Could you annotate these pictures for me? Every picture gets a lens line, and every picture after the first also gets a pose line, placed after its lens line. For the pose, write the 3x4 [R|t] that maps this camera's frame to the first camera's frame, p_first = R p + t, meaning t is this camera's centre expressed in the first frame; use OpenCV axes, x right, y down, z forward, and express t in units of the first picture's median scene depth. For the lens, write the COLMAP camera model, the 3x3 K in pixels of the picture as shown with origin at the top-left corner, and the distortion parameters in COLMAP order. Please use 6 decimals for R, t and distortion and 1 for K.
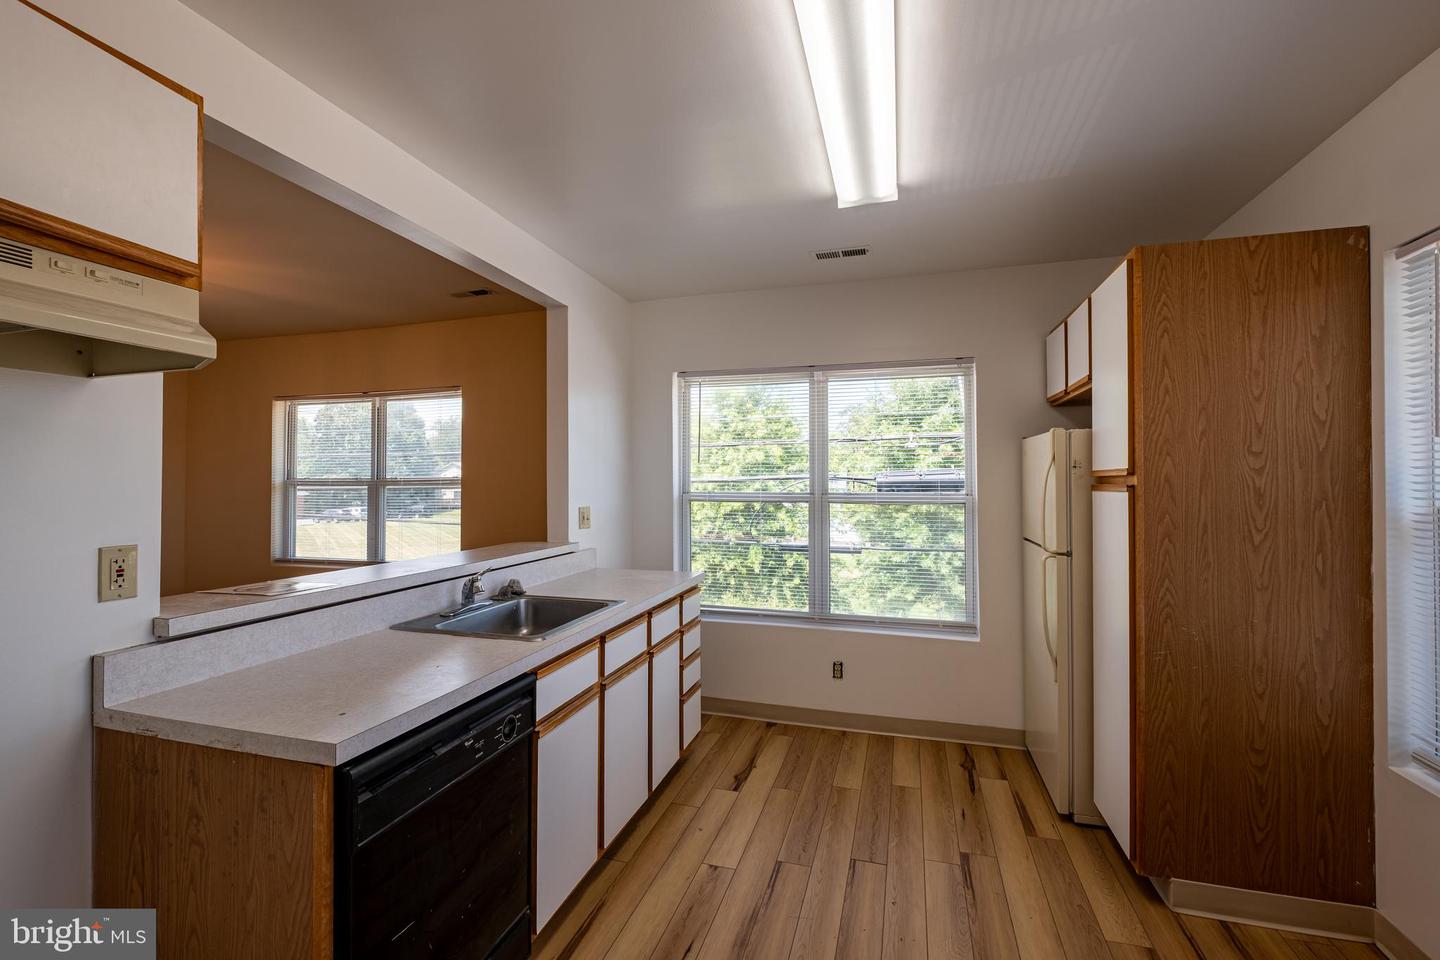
lens RADIAL K [[629.9, 0, 720.0], [0, 629.9, 480.0], [0, 0, 1]] dist [0.002195, -0.004449]
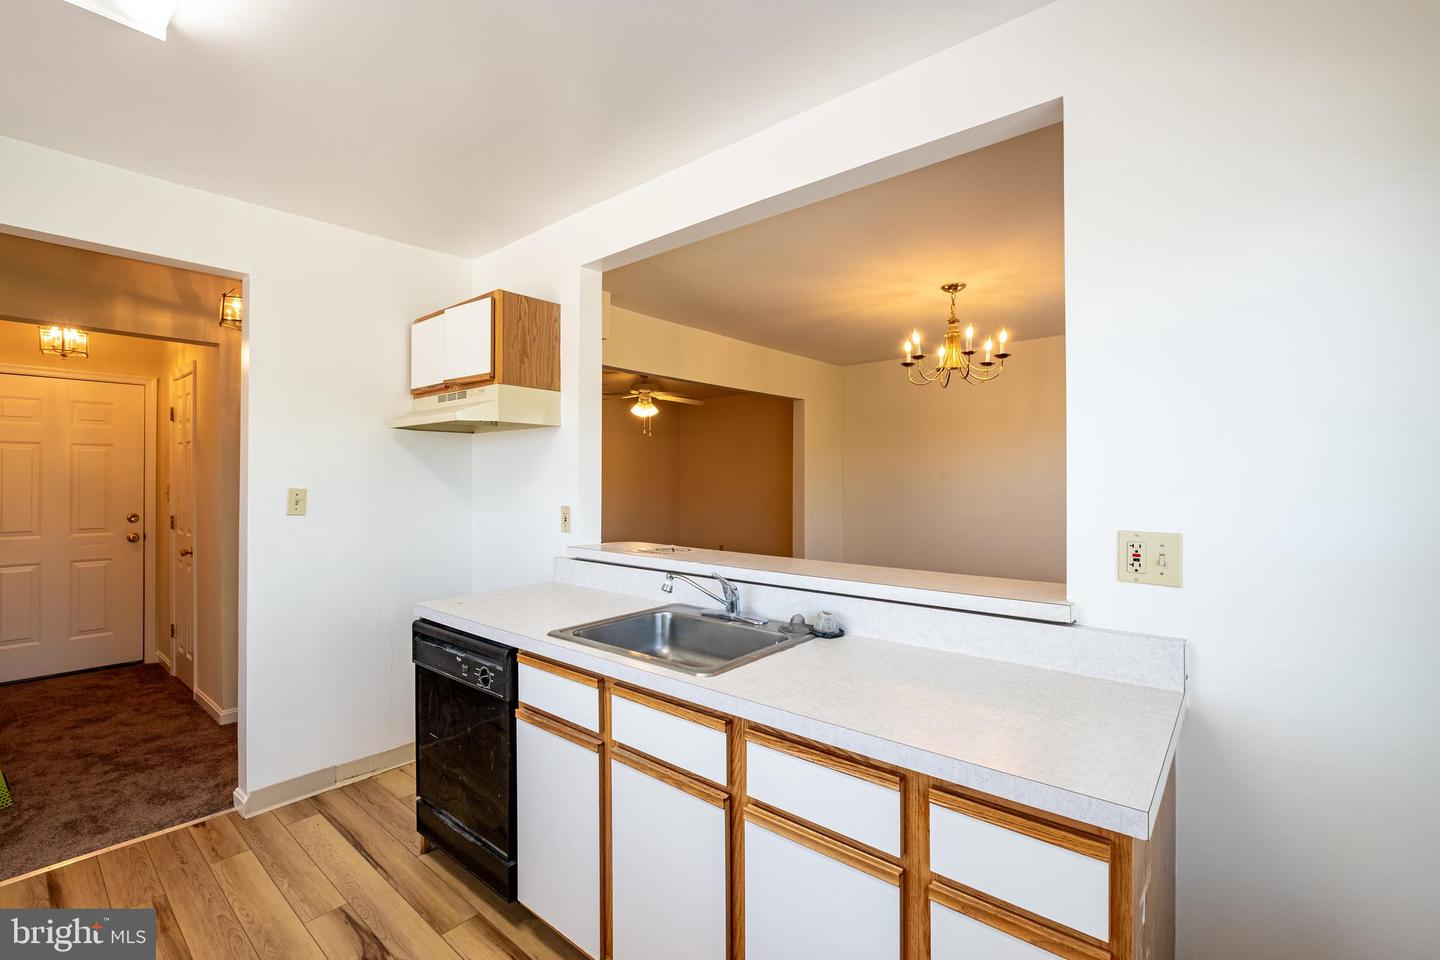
lens RADIAL K [[633.0, 0, 714.3], [0, 633.0, 479.2], [0, 0, 1]] dist [-0.000239, -0.004159]
pose [[-0.410340, 0.018613, -0.911743, 0.542089], [0.013393, 0.999807, 0.014383, -0.003992], [0.911834, -0.006309, -0.410510, 1.726675]]
